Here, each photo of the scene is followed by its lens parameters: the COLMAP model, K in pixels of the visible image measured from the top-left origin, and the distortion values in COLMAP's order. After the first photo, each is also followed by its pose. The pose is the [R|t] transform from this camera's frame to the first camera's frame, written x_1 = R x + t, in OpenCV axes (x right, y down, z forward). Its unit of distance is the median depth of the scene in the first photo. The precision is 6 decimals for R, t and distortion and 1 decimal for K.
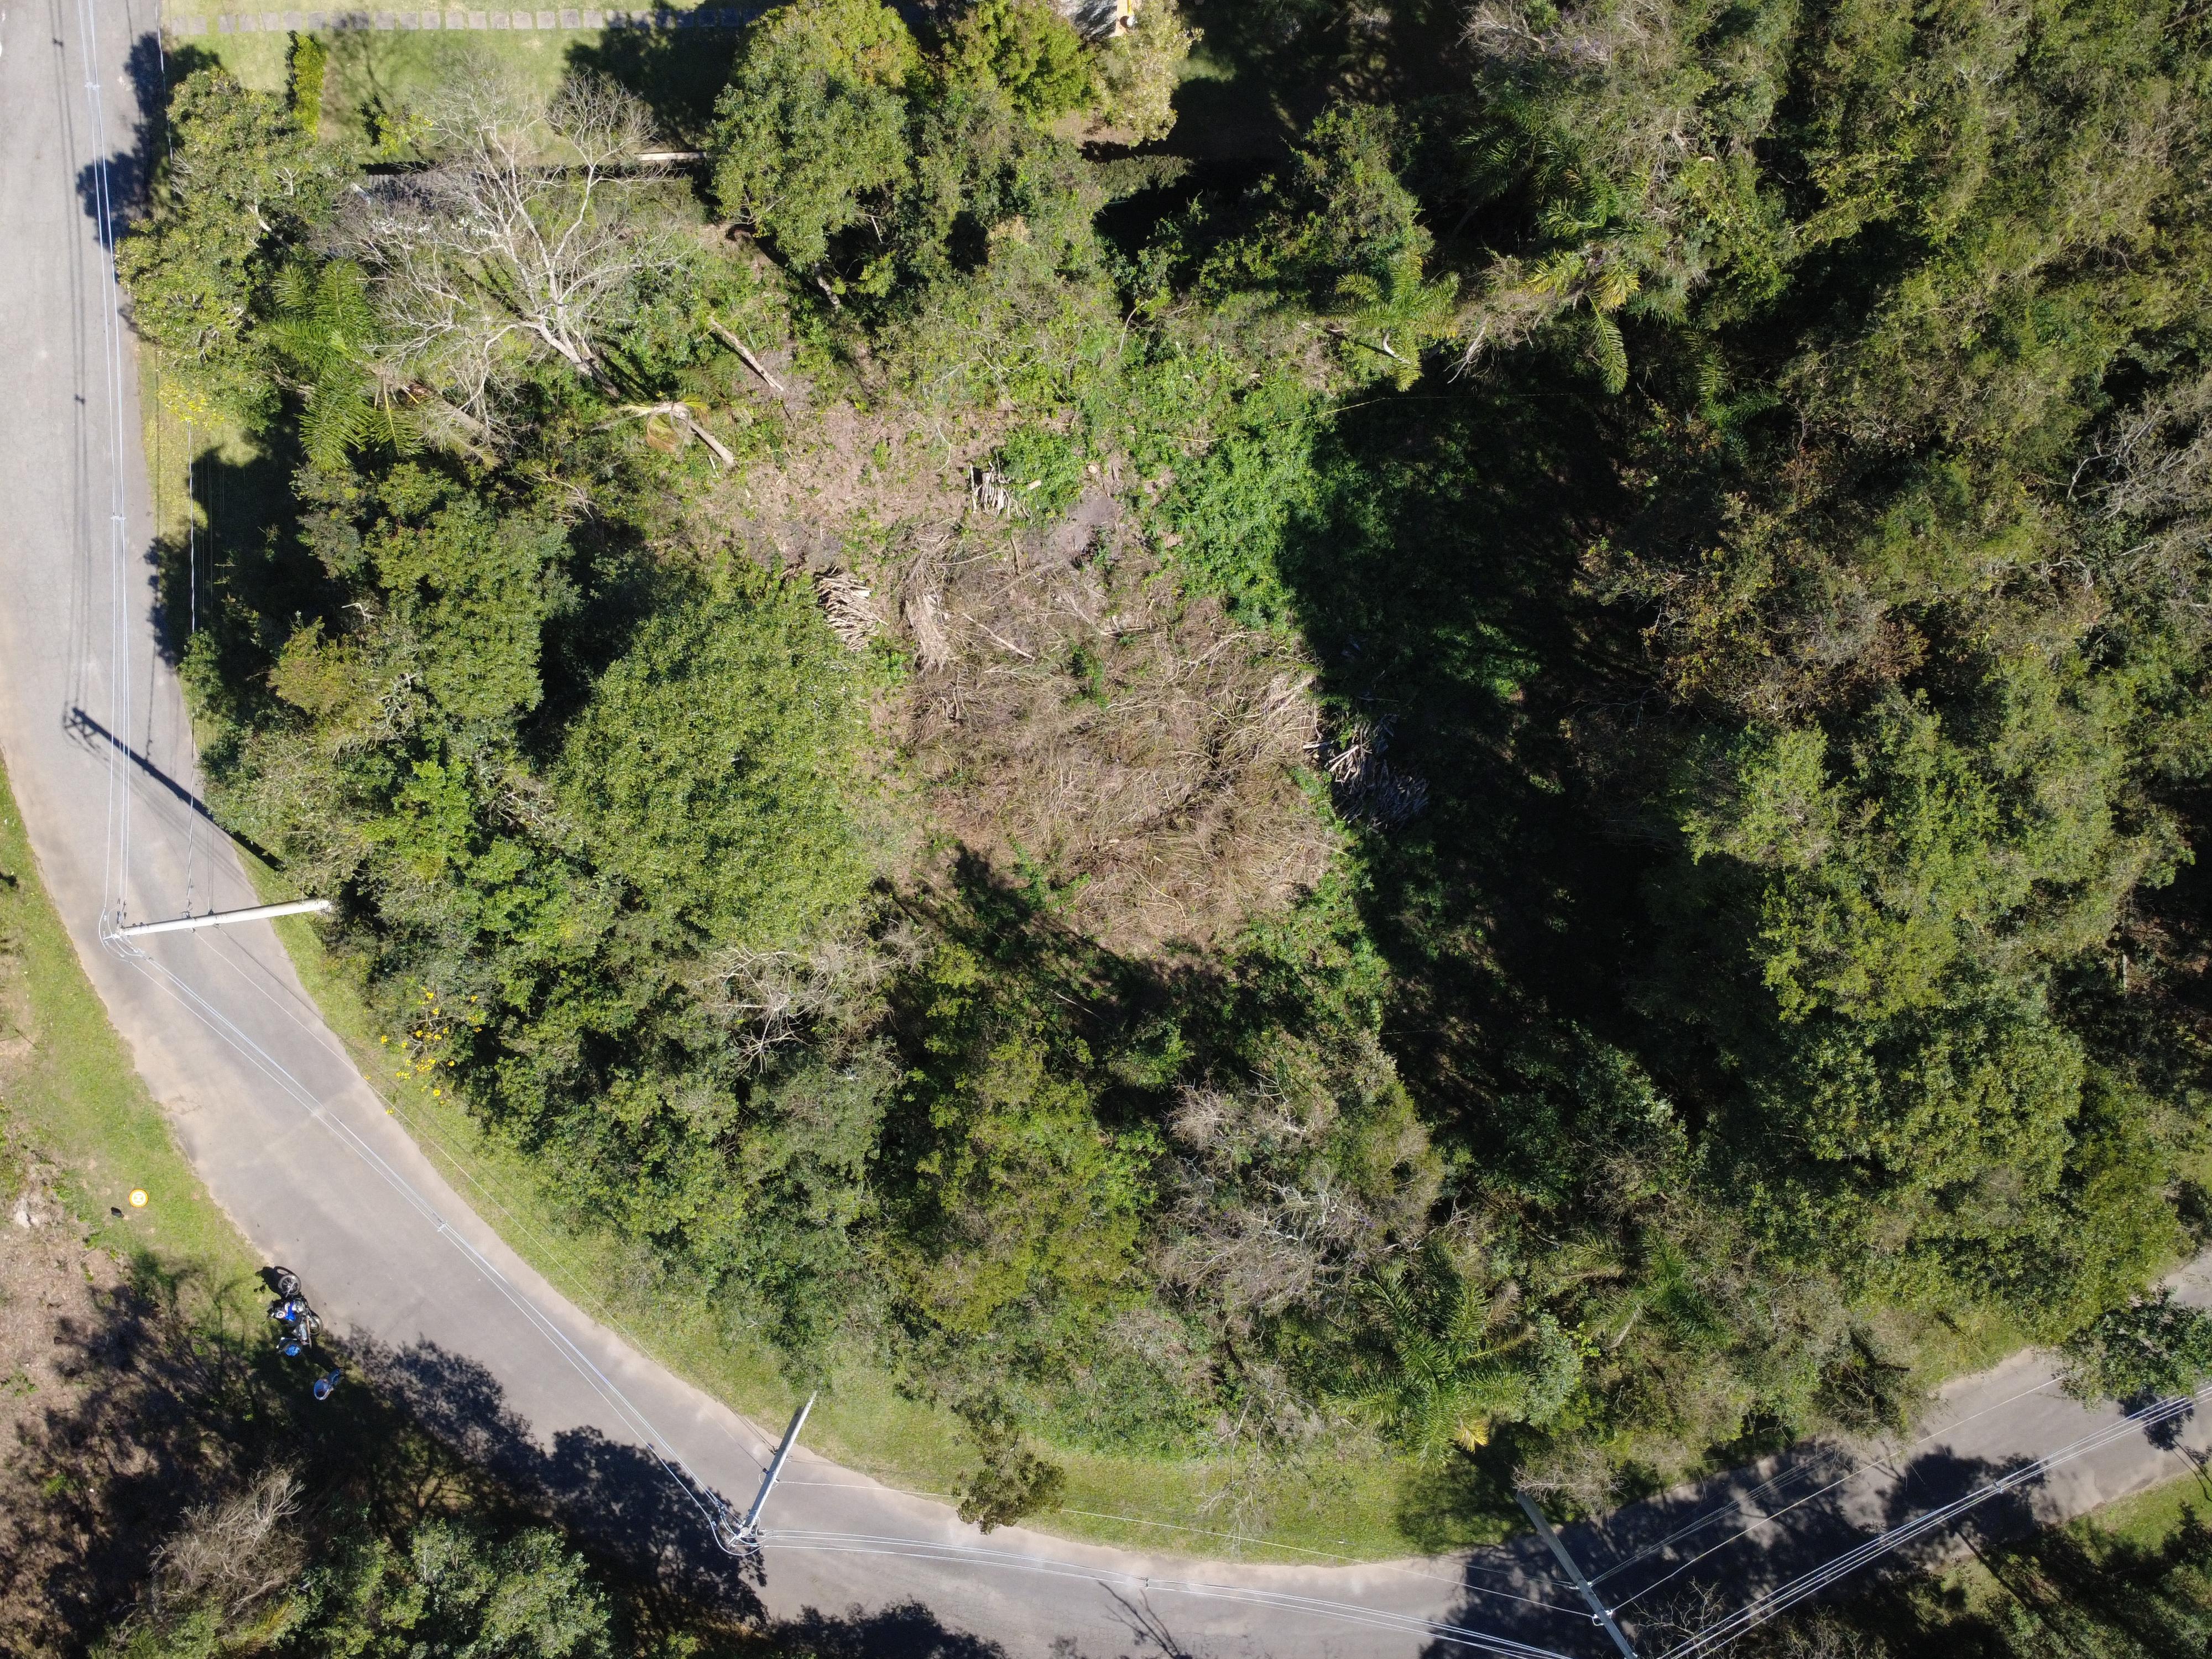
lens RADIAL K [[1583.2, 0, 1094.3], [0, 1583.2, 818.8], [0, 0, 1]] dist [-0.005408, 0.006590]
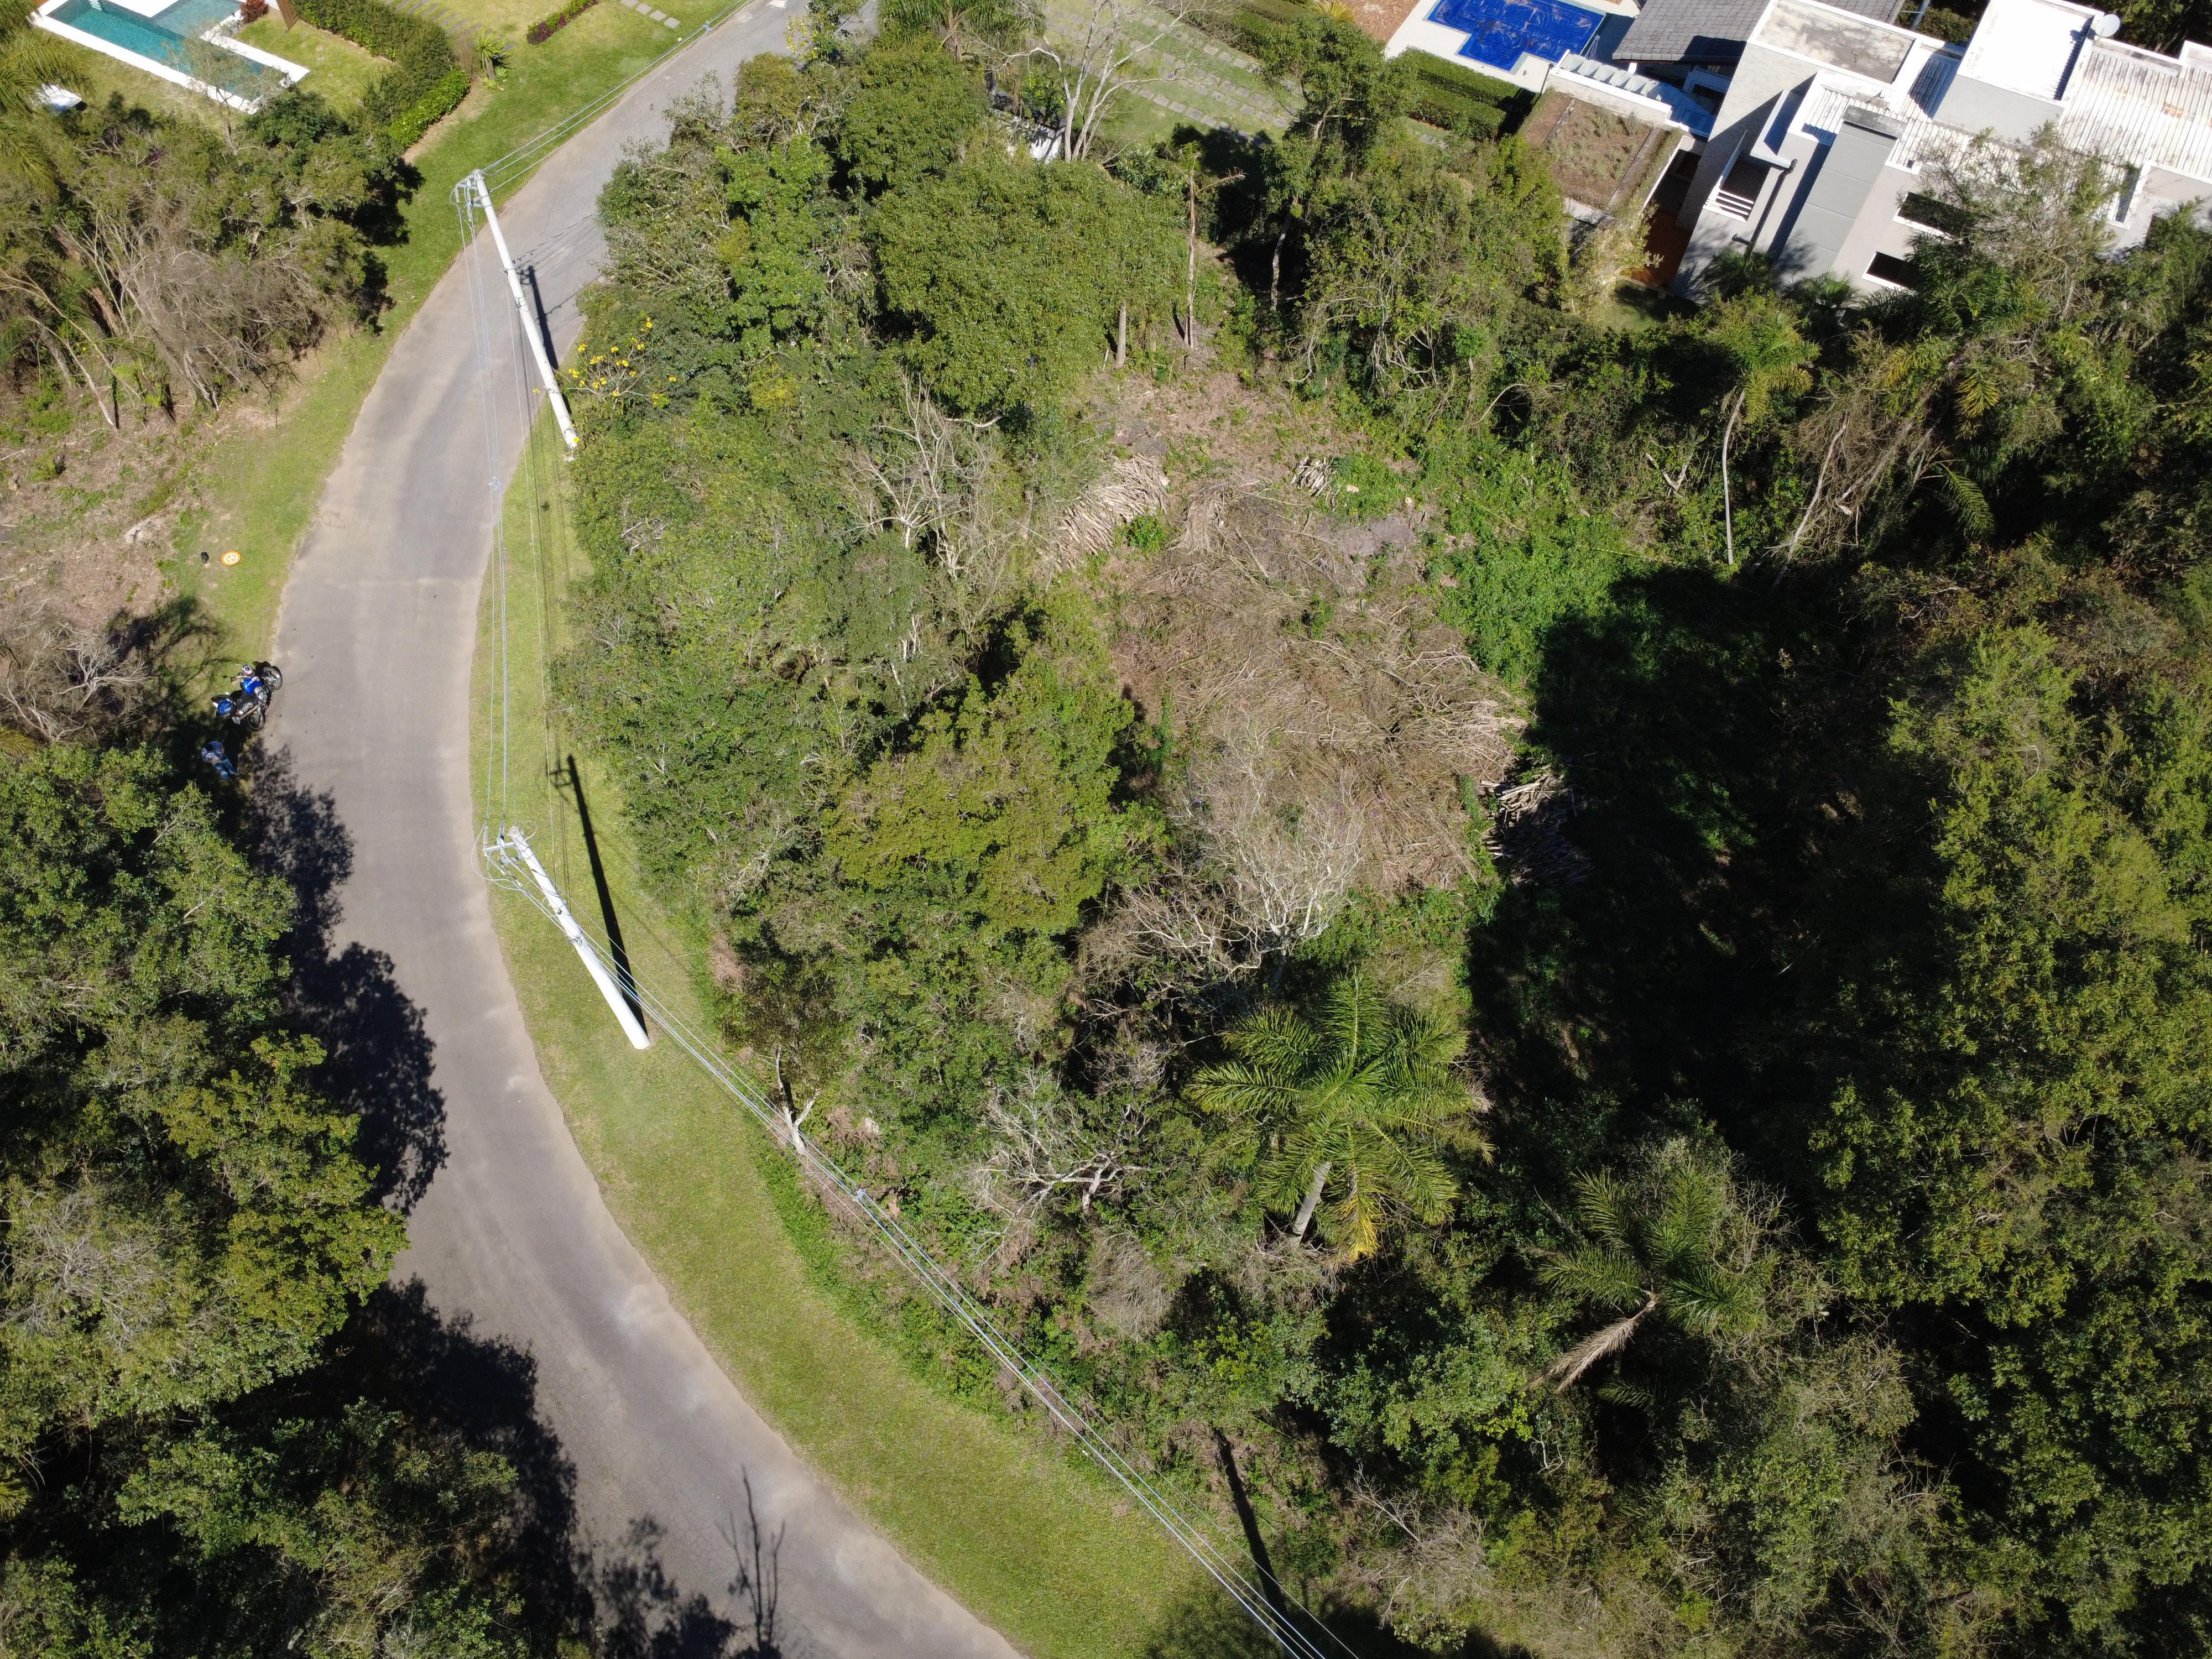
lens RADIAL K [[1599.8, 0, 1110.3], [0, 1599.8, 815.3], [0, 0, 1]] dist [-0.002473, 0.010496]
pose [[0.853465, 0.443170, -0.274222, 0.216028], [-0.520820, 0.706594, -0.479031, 0.547908], [-0.018529, 0.551657, 0.833865, 0.237118]]
